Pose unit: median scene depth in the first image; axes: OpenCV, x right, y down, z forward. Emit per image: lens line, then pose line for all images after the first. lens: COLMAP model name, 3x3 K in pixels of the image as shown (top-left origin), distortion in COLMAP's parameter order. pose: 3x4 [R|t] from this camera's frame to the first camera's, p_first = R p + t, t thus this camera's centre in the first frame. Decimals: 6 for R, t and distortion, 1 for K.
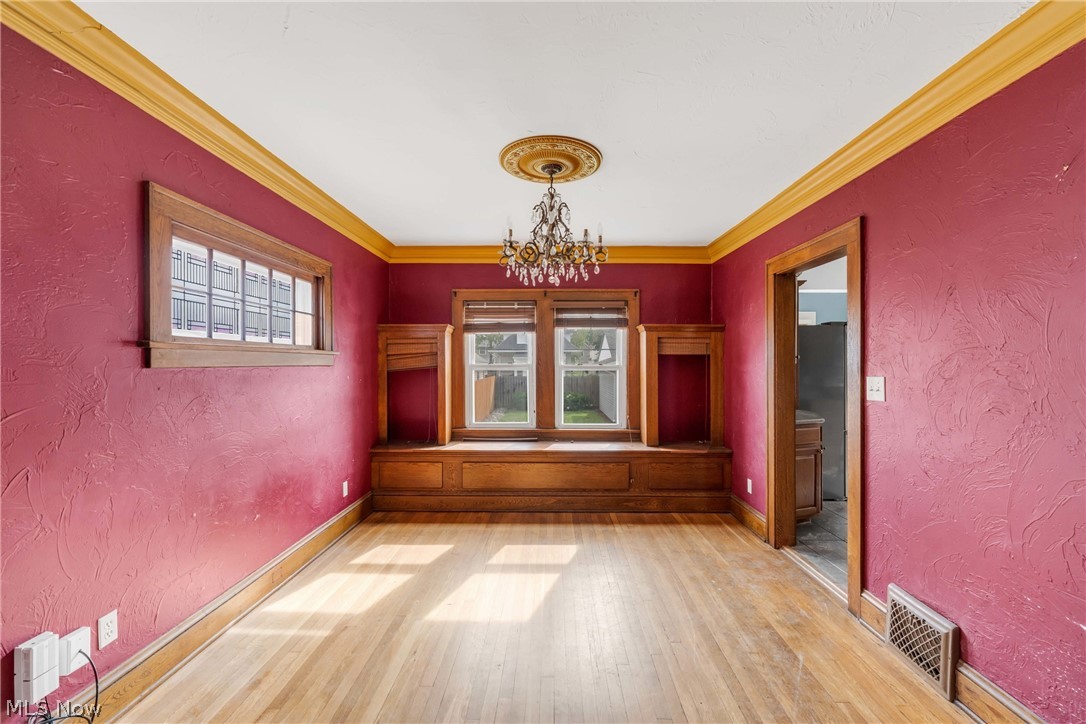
lens RADIAL K [[450.1, 0, 545.7], [0, 450.1, 361.0], [0, 0, 1]] dist [0.001719, 0.000062]
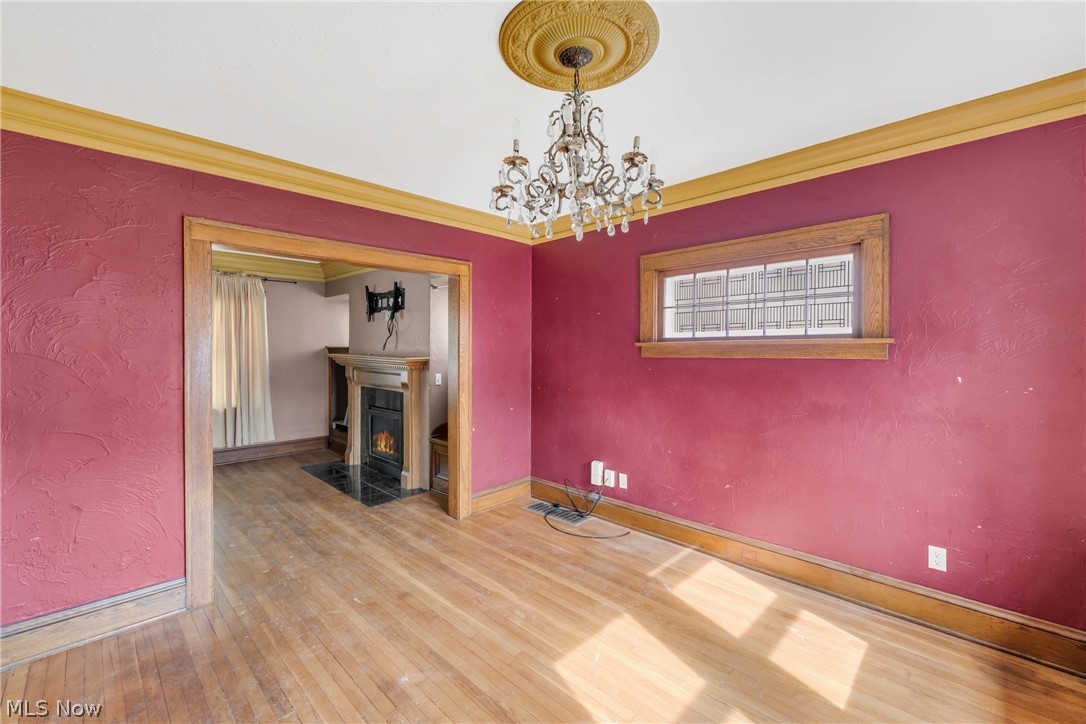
lens RADIAL K [[450.1, 0, 545.7], [0, 450.1, 361.0], [0, 0, 1]] dist [0.001719, 0.000062]
pose [[-0.687128, 0.009937, -0.726469, 0.484994], [-0.001987, 0.999877, 0.015557, 0.002690], [0.726534, 0.012133, -0.687023, 1.326259]]
